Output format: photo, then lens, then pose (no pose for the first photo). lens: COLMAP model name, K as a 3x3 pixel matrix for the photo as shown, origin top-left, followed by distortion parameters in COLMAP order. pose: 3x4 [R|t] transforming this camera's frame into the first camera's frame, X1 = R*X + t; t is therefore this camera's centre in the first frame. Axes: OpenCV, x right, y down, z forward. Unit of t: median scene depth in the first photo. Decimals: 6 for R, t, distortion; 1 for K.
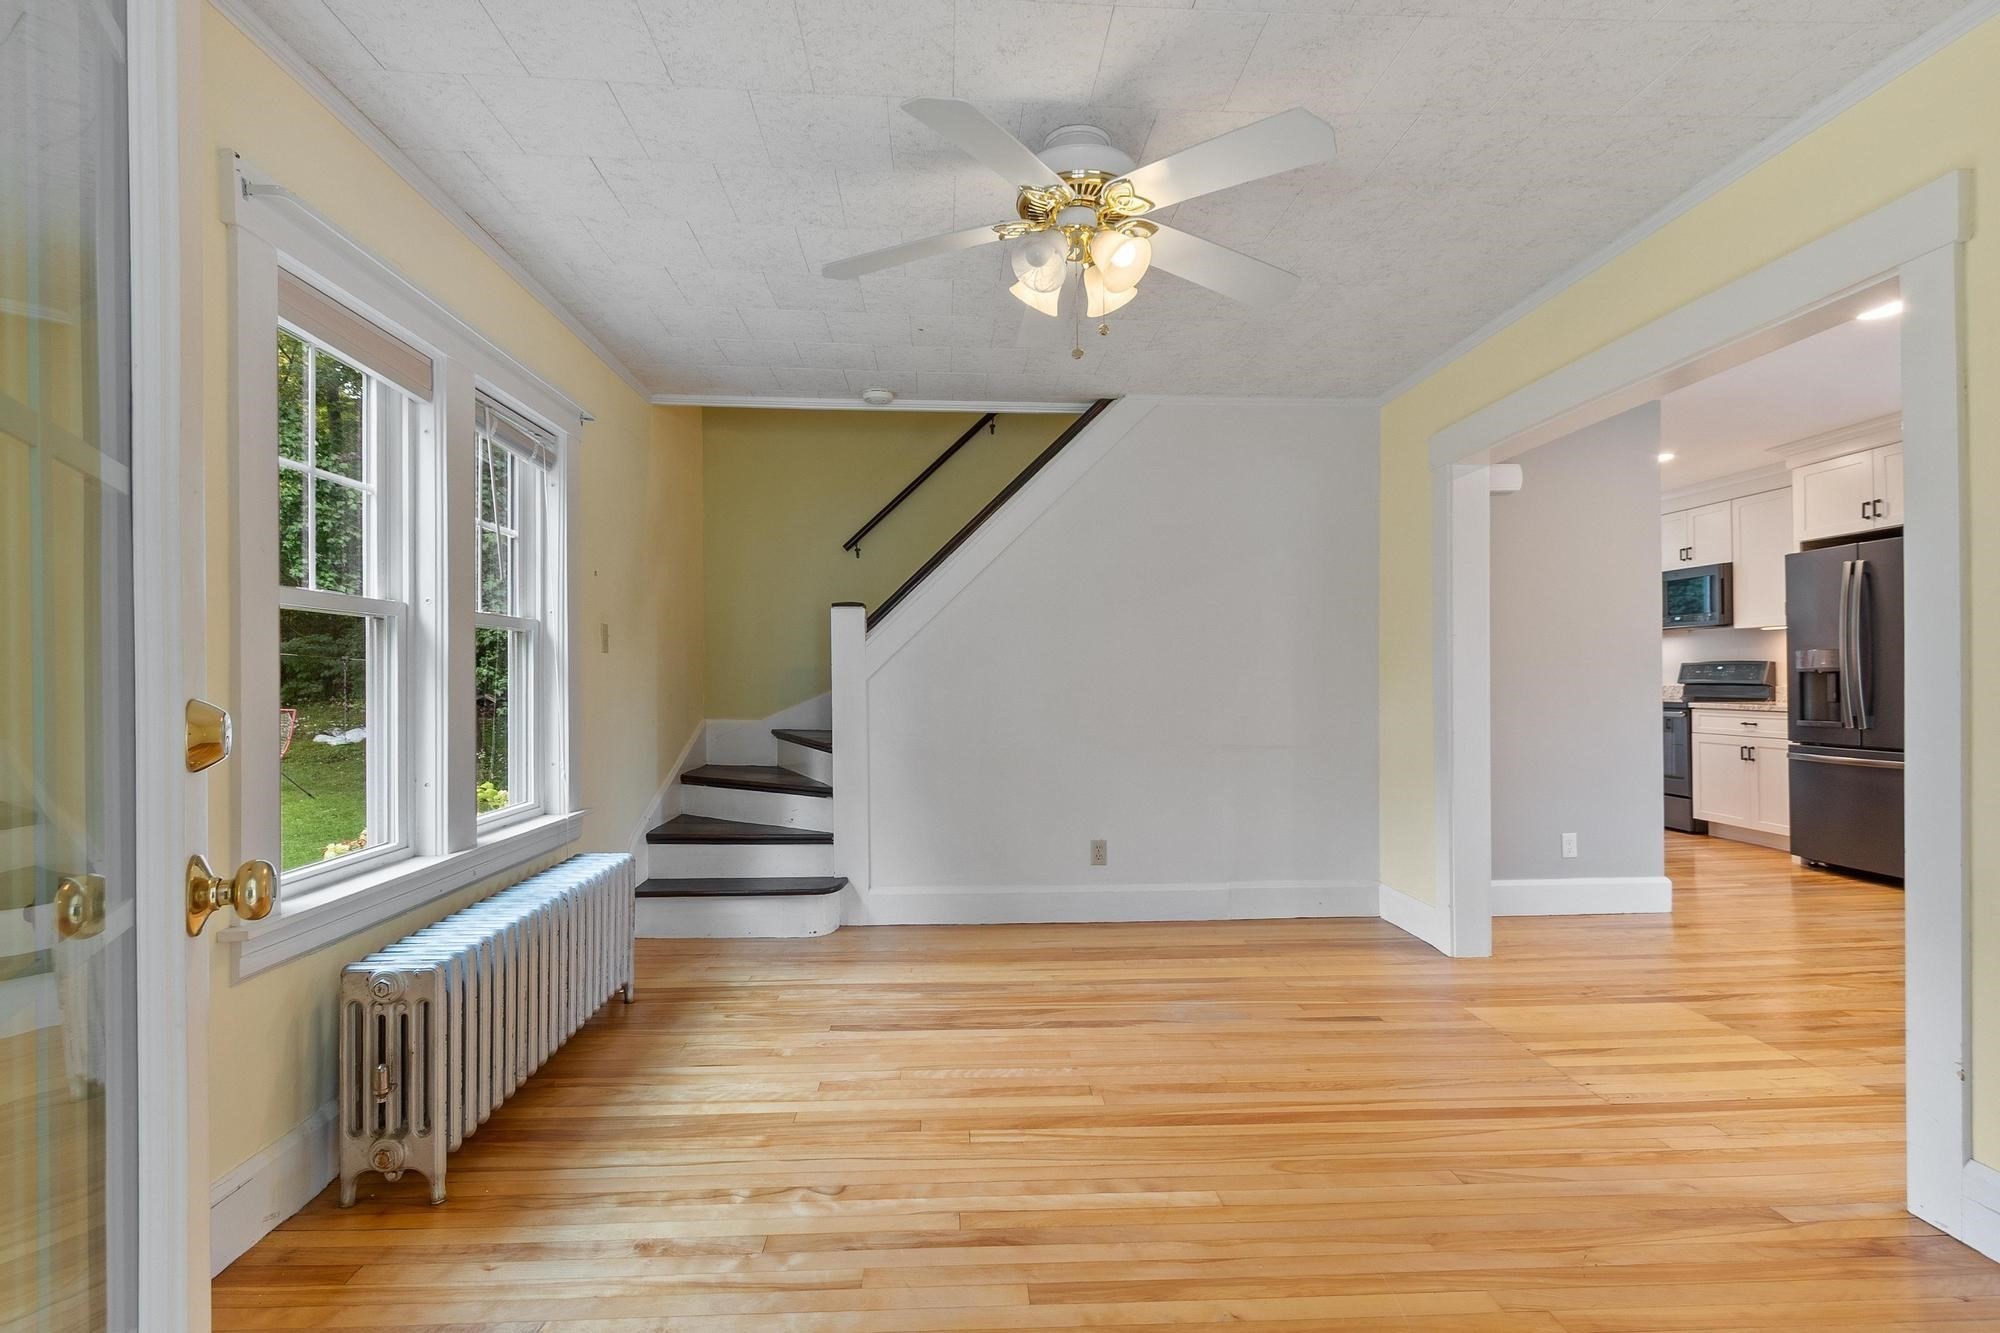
lens RADIAL K [[901.0, 0, 996.3], [0, 901.0, 674.9], [0, 0, 1]] dist [0.001867, -0.000208]
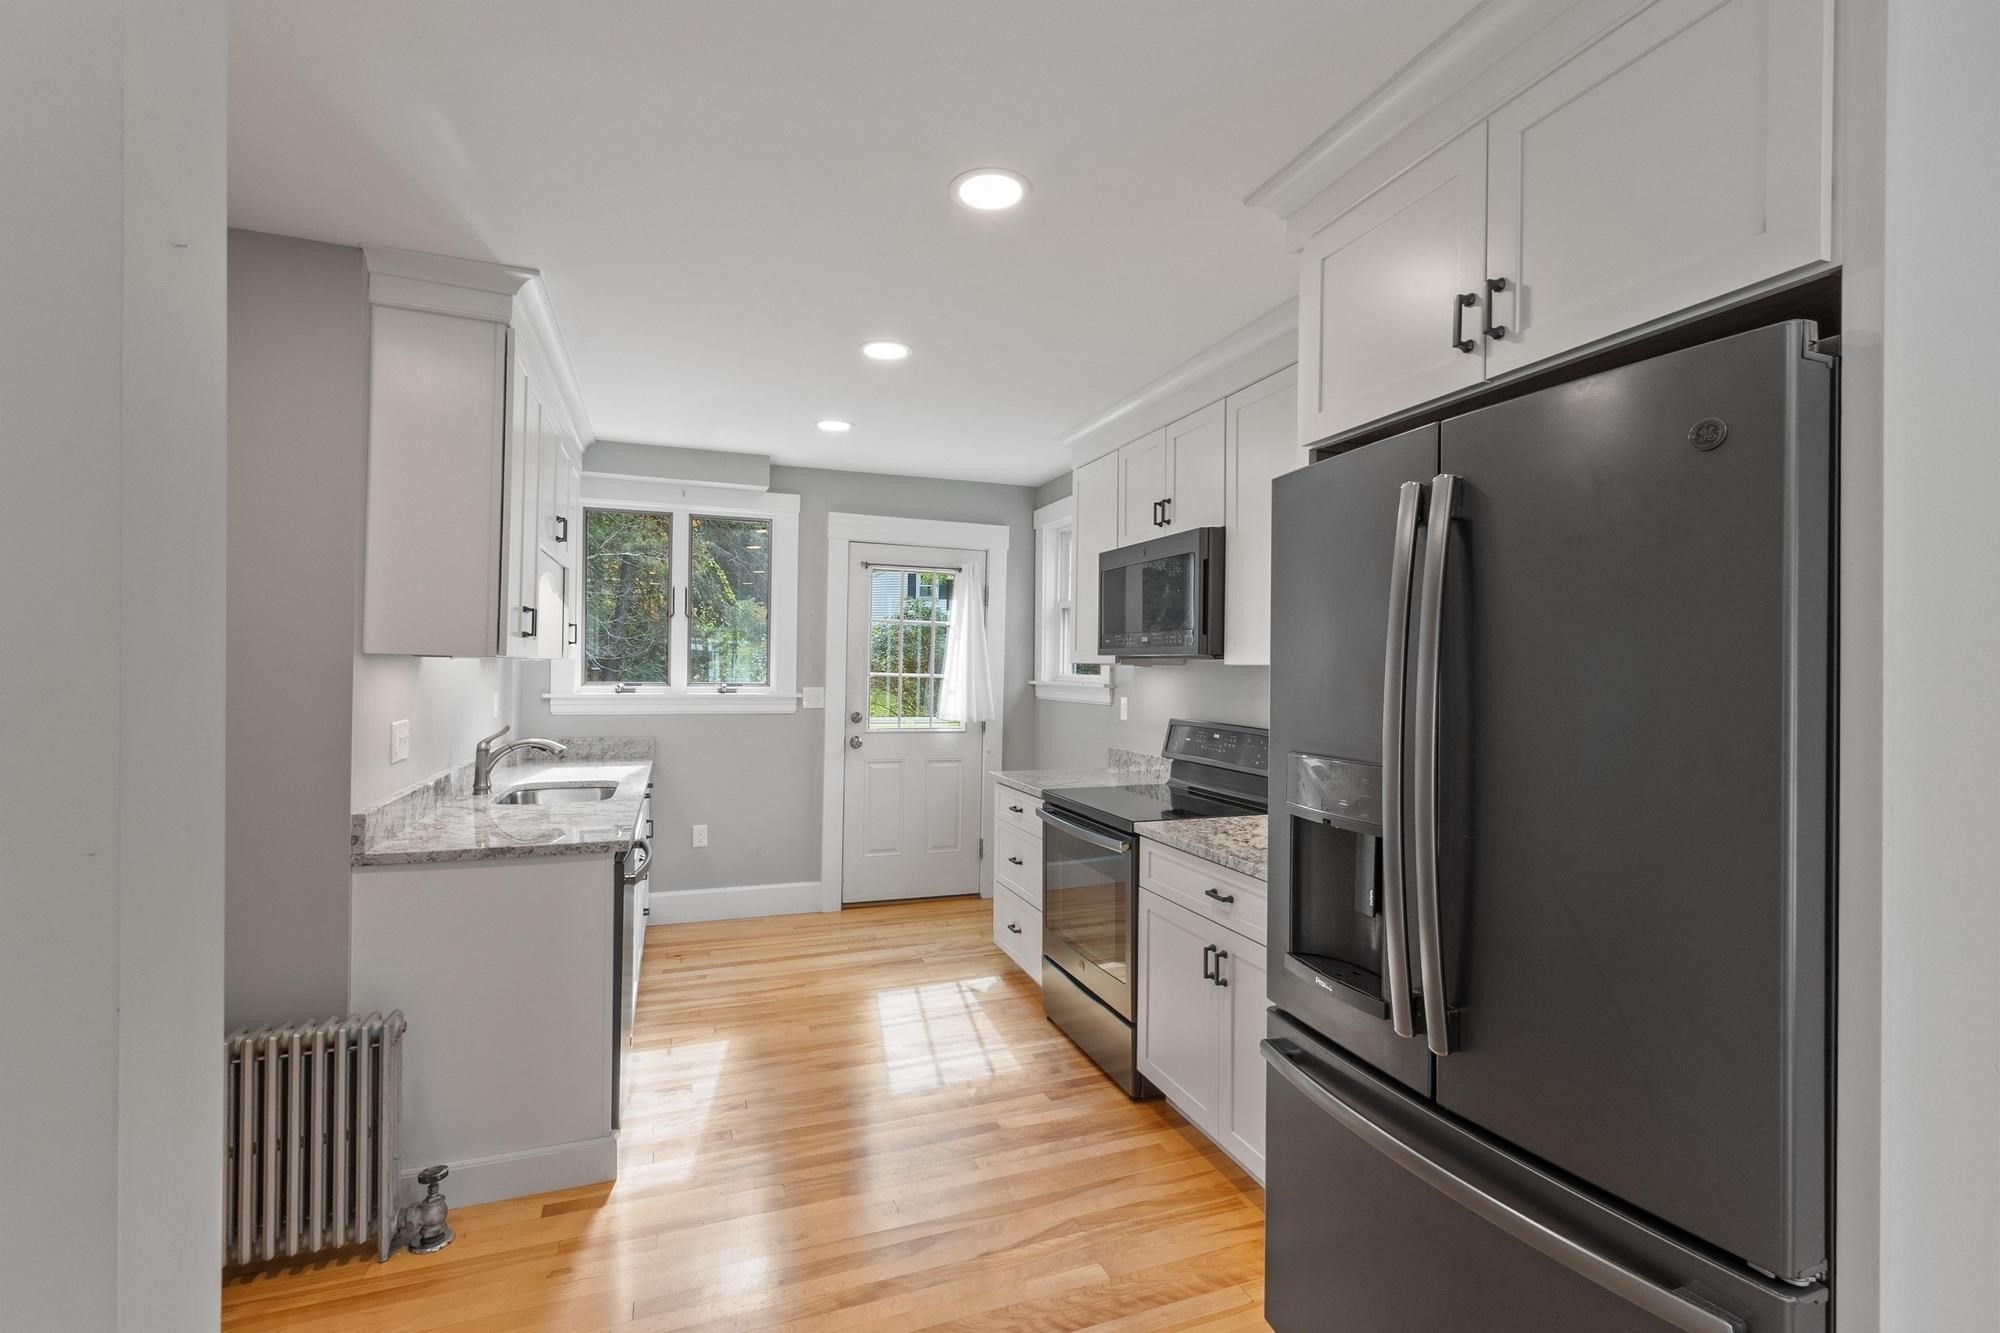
lens RADIAL K [[880.4, 0, 989.3], [0, 880.4, 672.1], [0, 0, 1]] dist [-0.000325, -0.000152]
pose [[0.957231, 0.025455, 0.288201, 0.922832], [-0.028952, 0.999550, 0.007877, -0.078386], [-0.287871, -0.015884, 0.957537, 0.963678]]
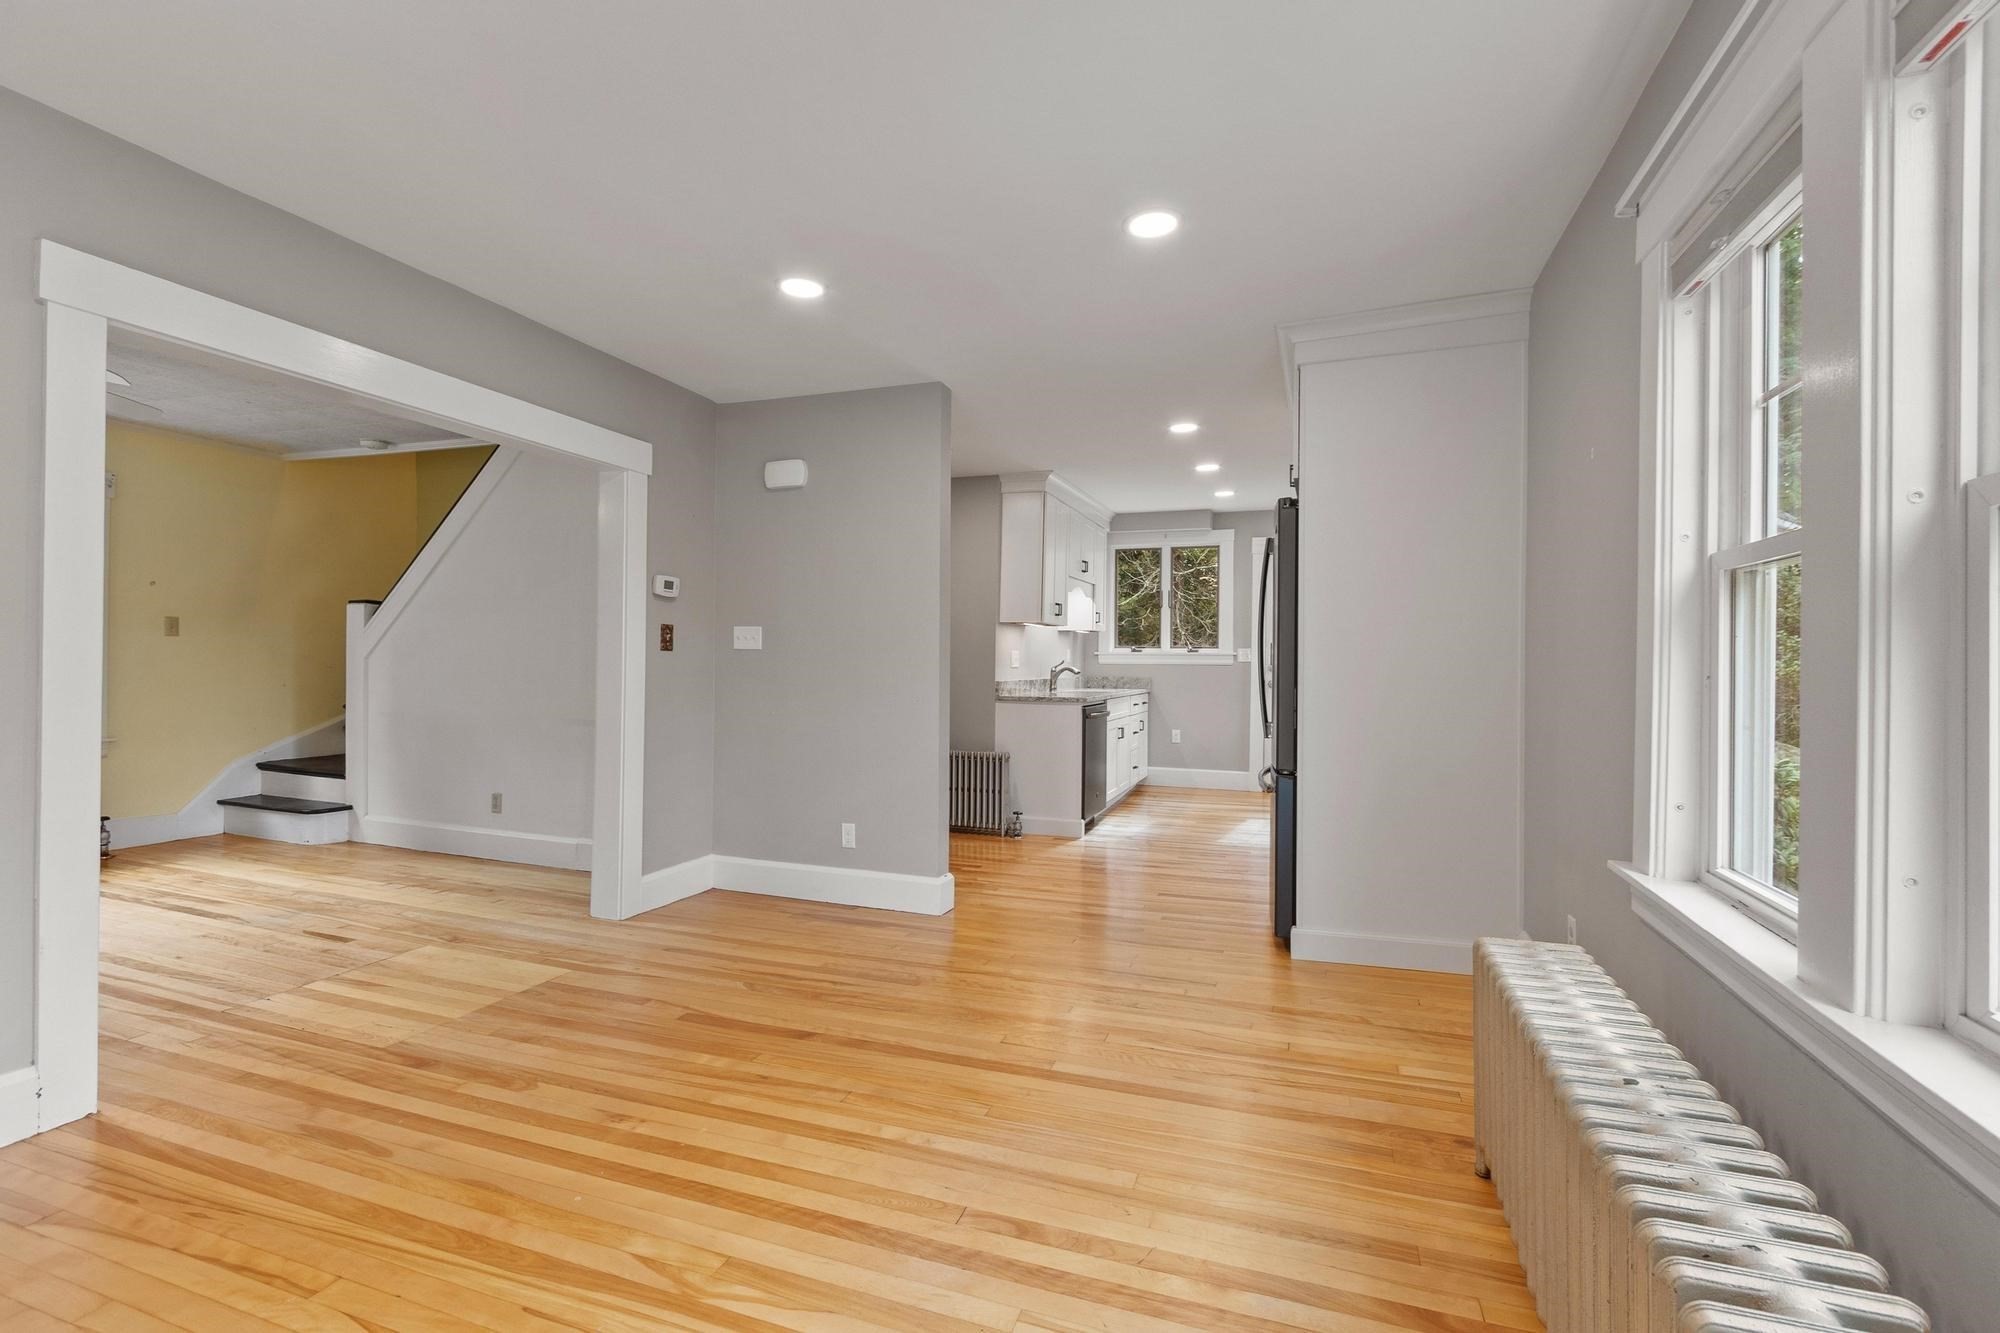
lens RADIAL K [[869.2, 0, 1000.2], [0, 869.2, 656.5], [0, 0, 1]] dist [0.002010, 0.000461]
pose [[0.921471, 0.017473, -0.388054, 1.306301], [-0.017182, 0.999843, 0.004221, -0.019204], [0.388067, 0.002778, 0.921627, 0.195052]]
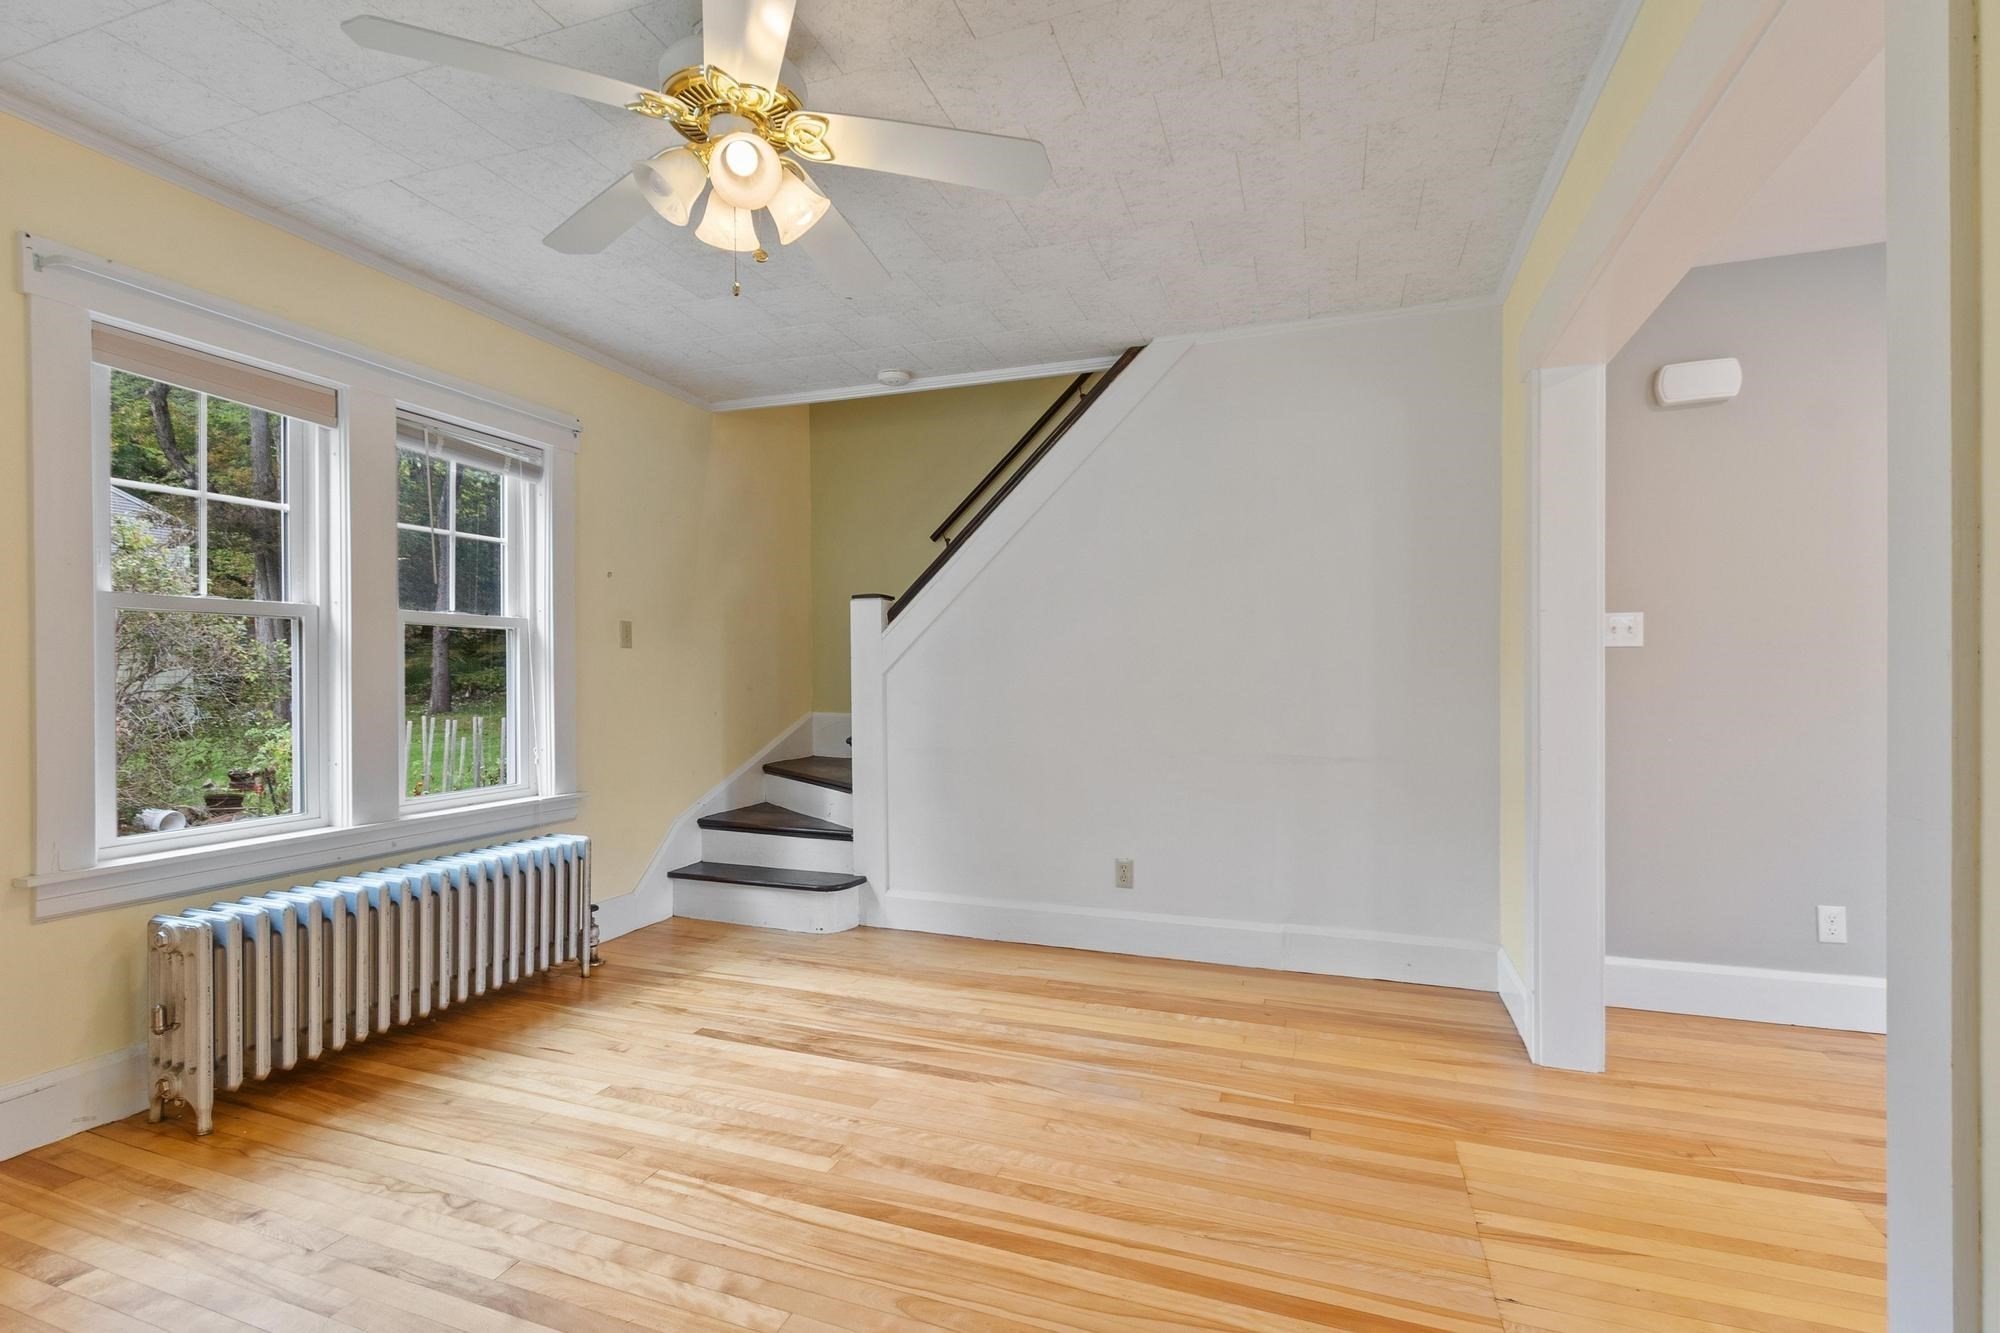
lens RADIAL K [[895.7, 0, 999.9], [0, 895.7, 676.5], [0, 0, 1]] dist [0.000844, 0.000452]
pose [[0.921996, 0.001908, -0.387194, 0.367274], [0.000718, 0.999978, 0.006636, 0.002509], [0.387198, -0.006396, 0.921974, 0.177114]]
